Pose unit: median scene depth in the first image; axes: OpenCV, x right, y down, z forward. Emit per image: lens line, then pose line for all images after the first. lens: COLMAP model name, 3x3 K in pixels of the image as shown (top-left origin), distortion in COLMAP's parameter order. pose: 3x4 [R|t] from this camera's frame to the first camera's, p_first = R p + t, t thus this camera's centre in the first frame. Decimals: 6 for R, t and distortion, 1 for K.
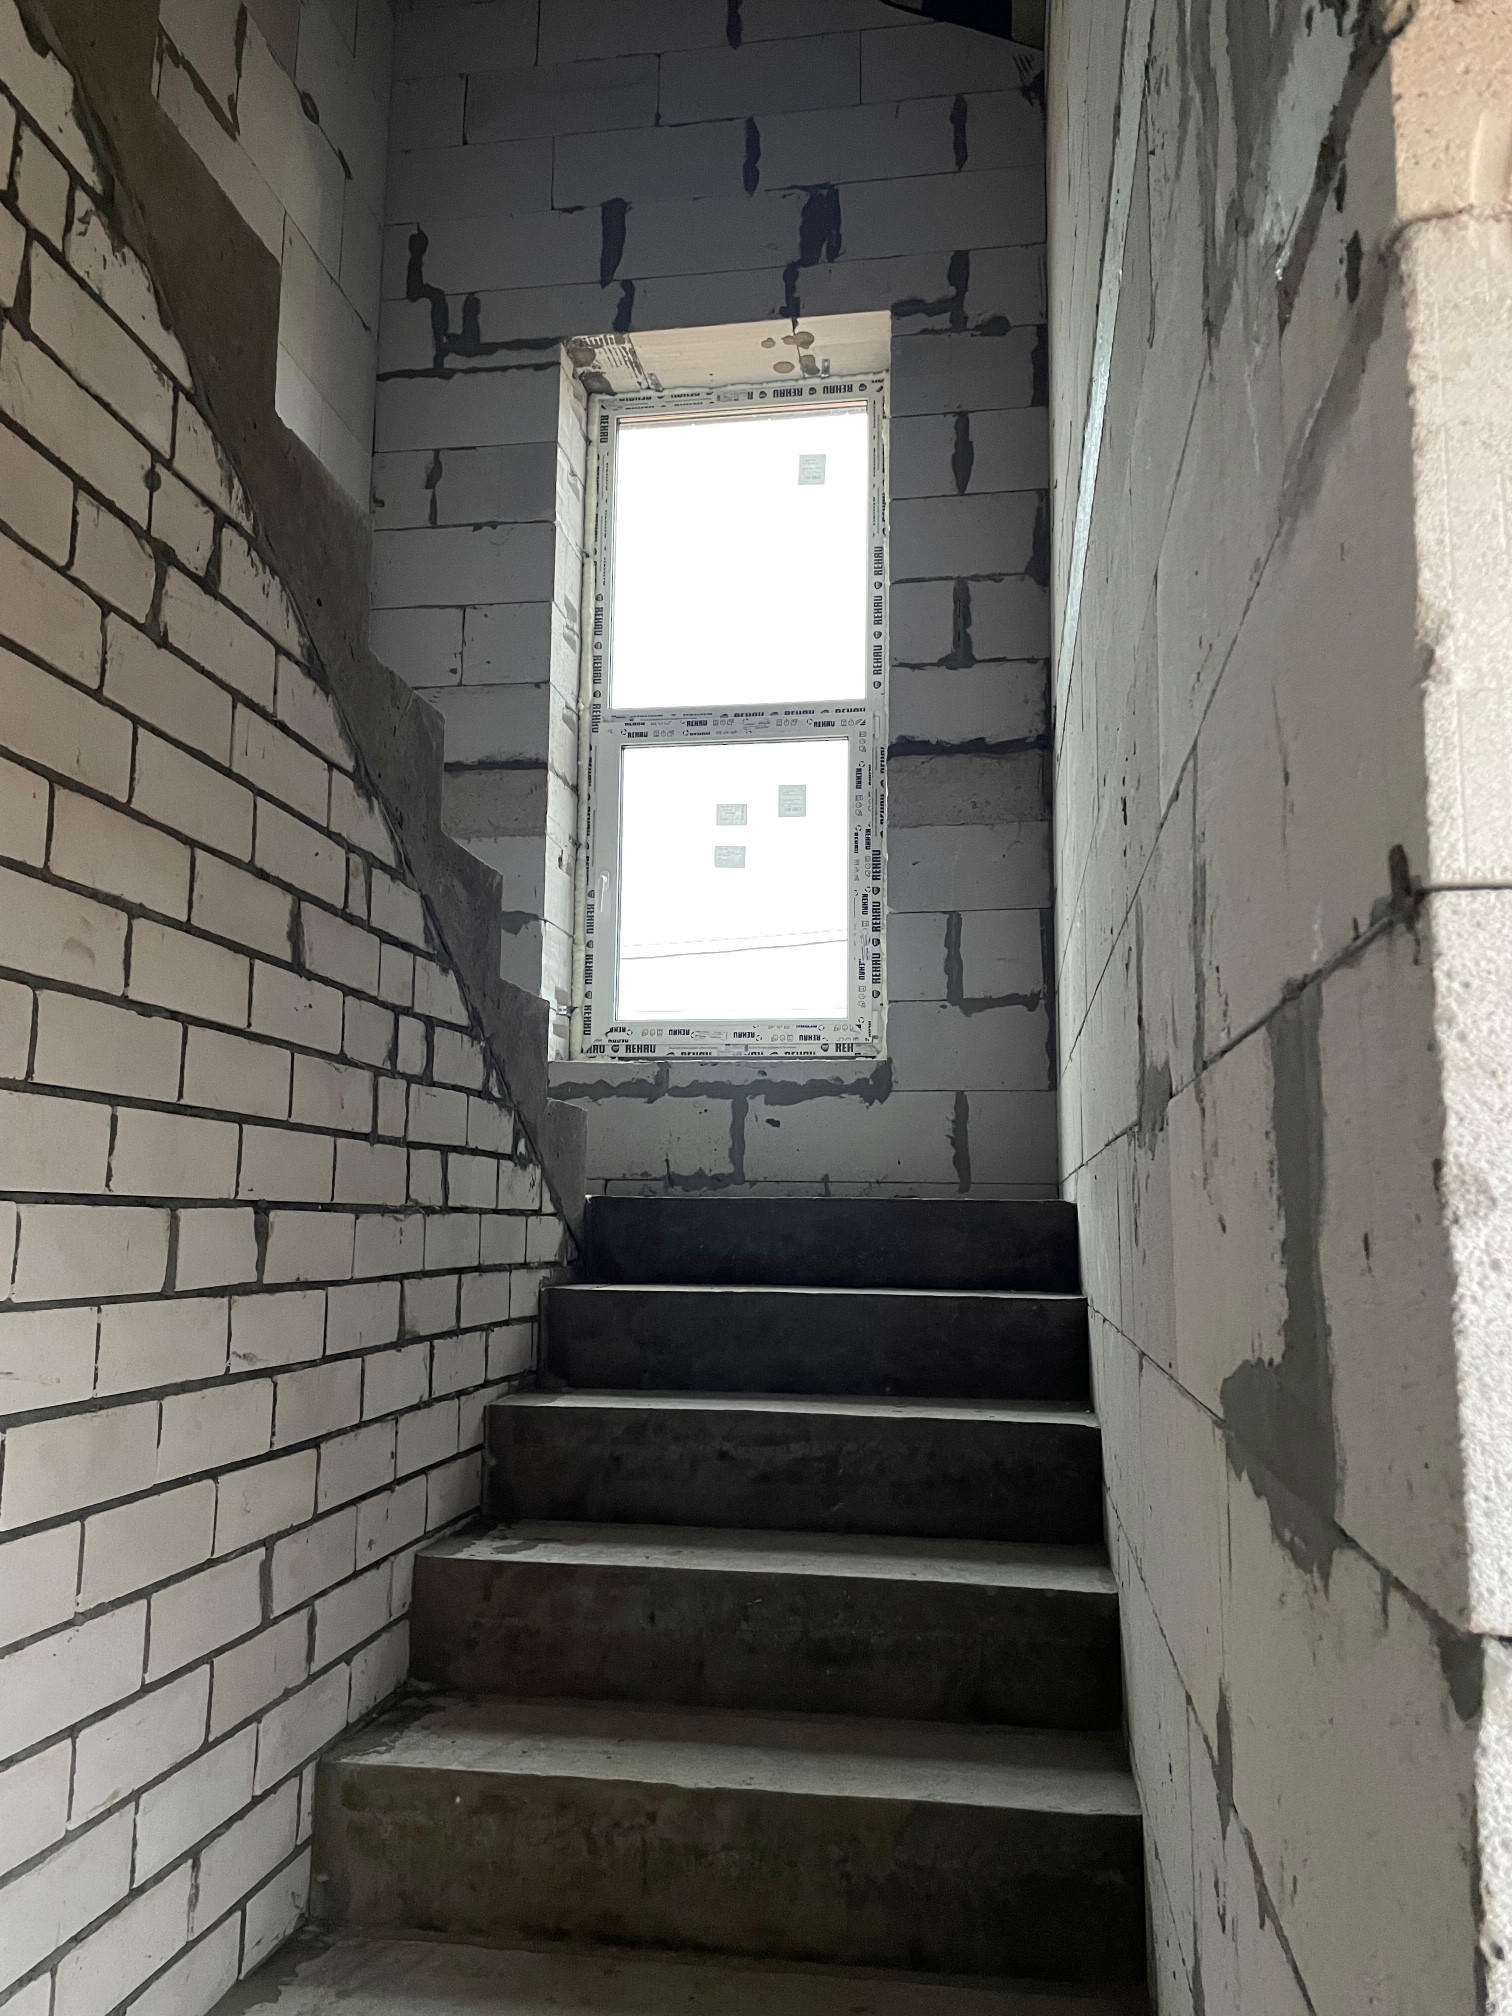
lens RADIAL K [[1531.5, 0, 756.0], [0, 1531.5, 1008.0], [0, 0, 1]] dist [0.114068, -0.141378]
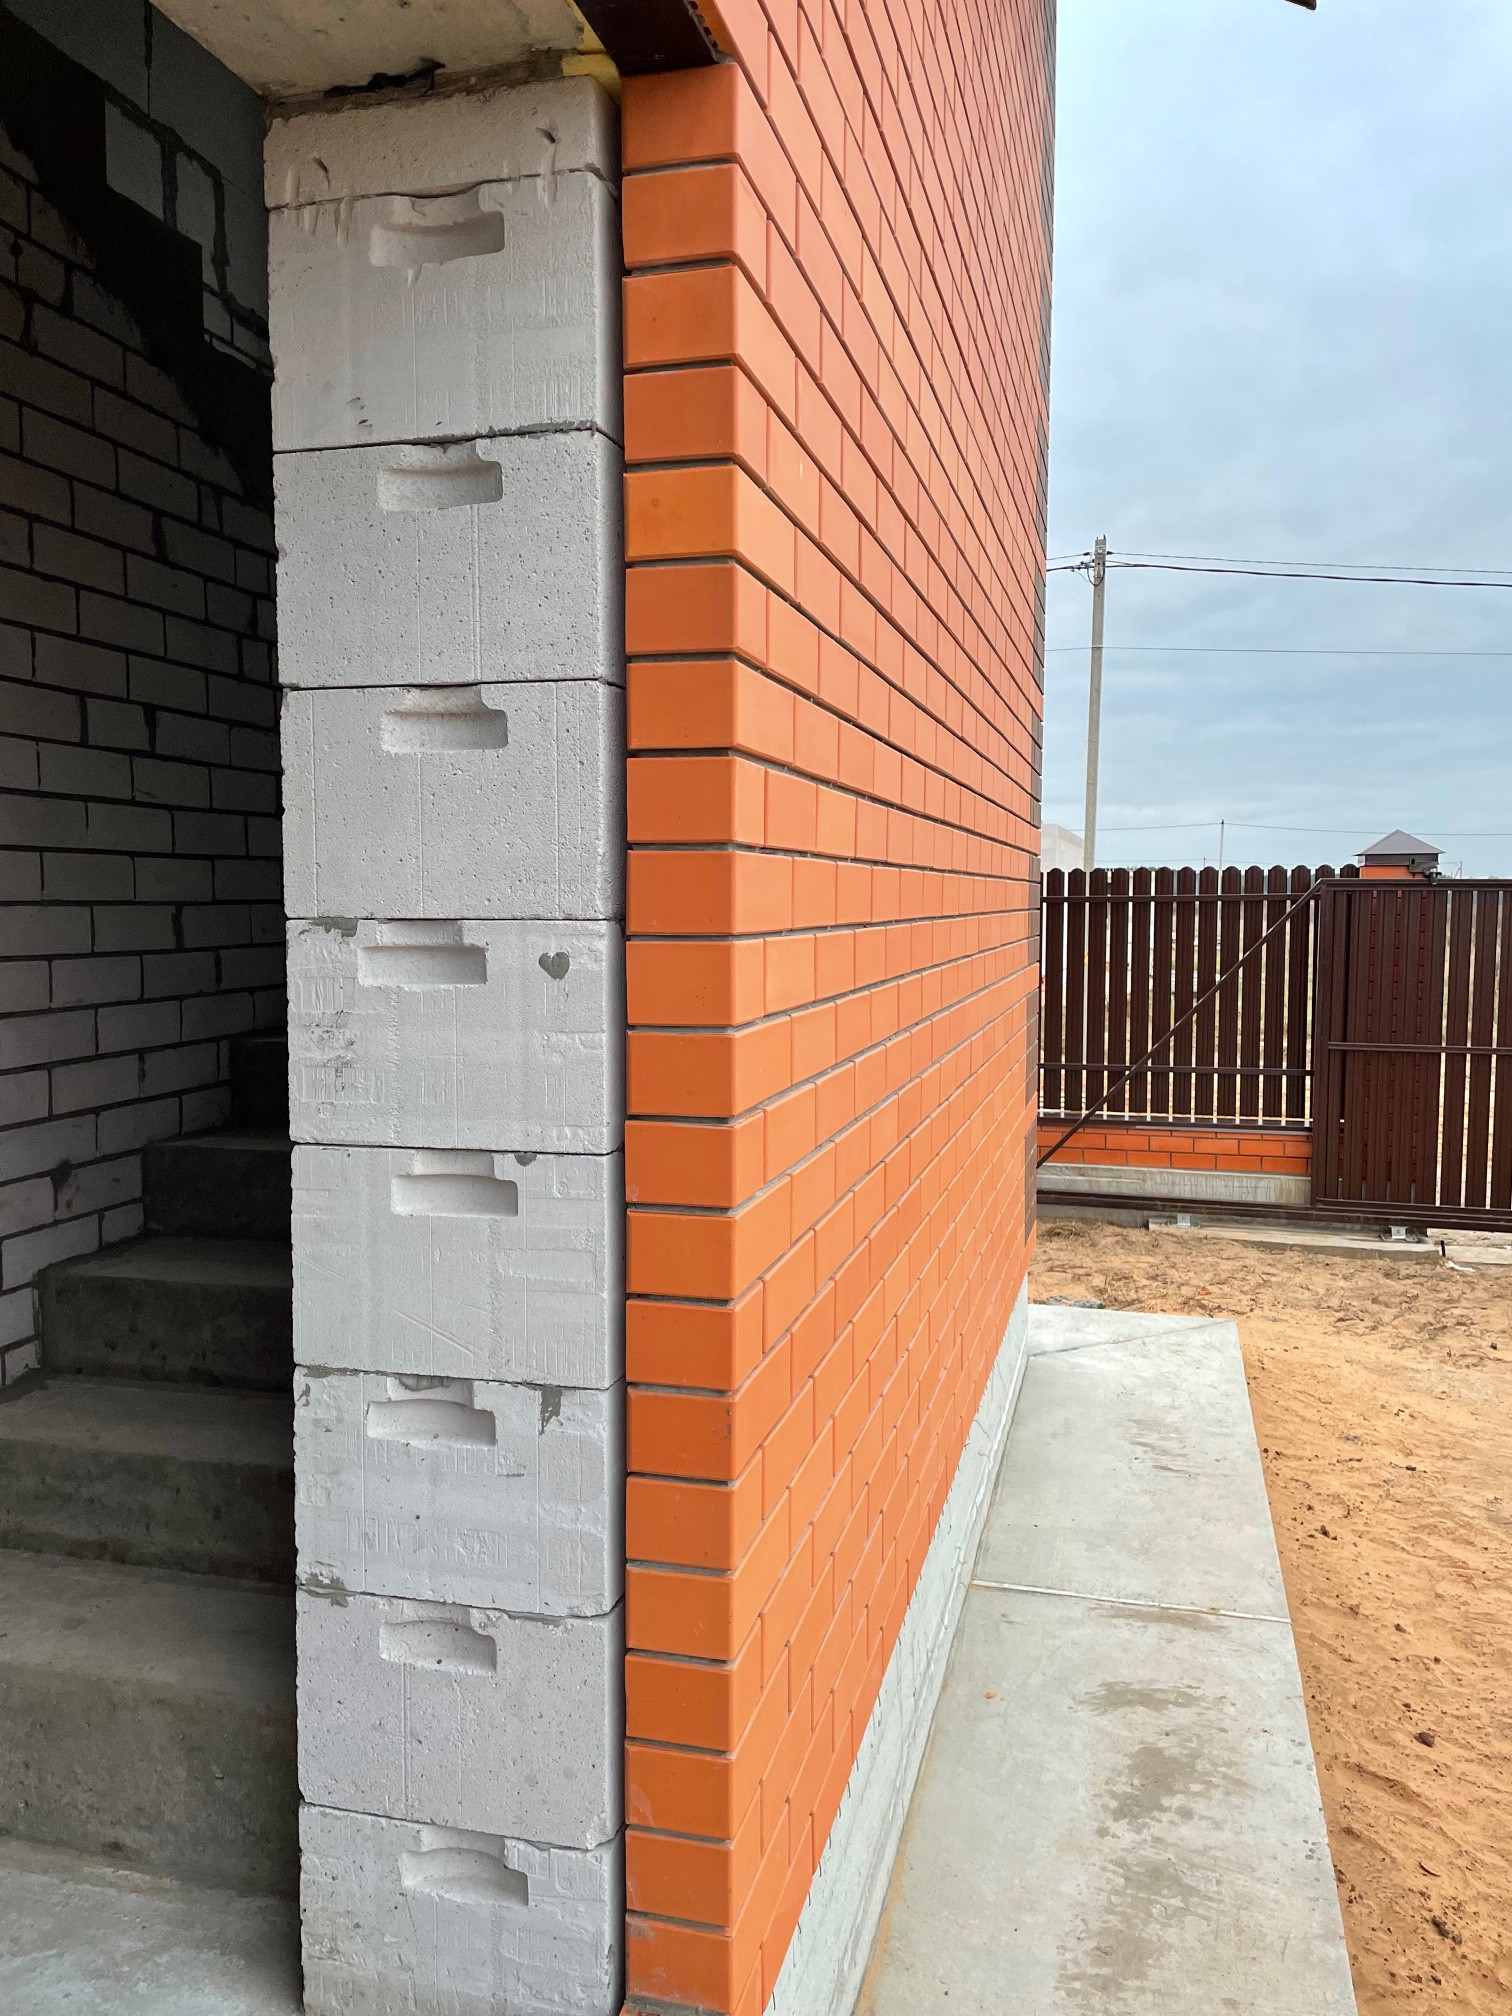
lens RADIAL K [[1531.5, 0, 756.0], [0, 1531.5, 1008.0], [0, 0, 1]] dist [0.114068, -0.141378]
pose [[0.994543, -0.006006, -0.104151, 0.516160], [0.027848, 0.977398, 0.209564, 0.113827], [0.100538, -0.211321, 0.972232, -0.652120]]
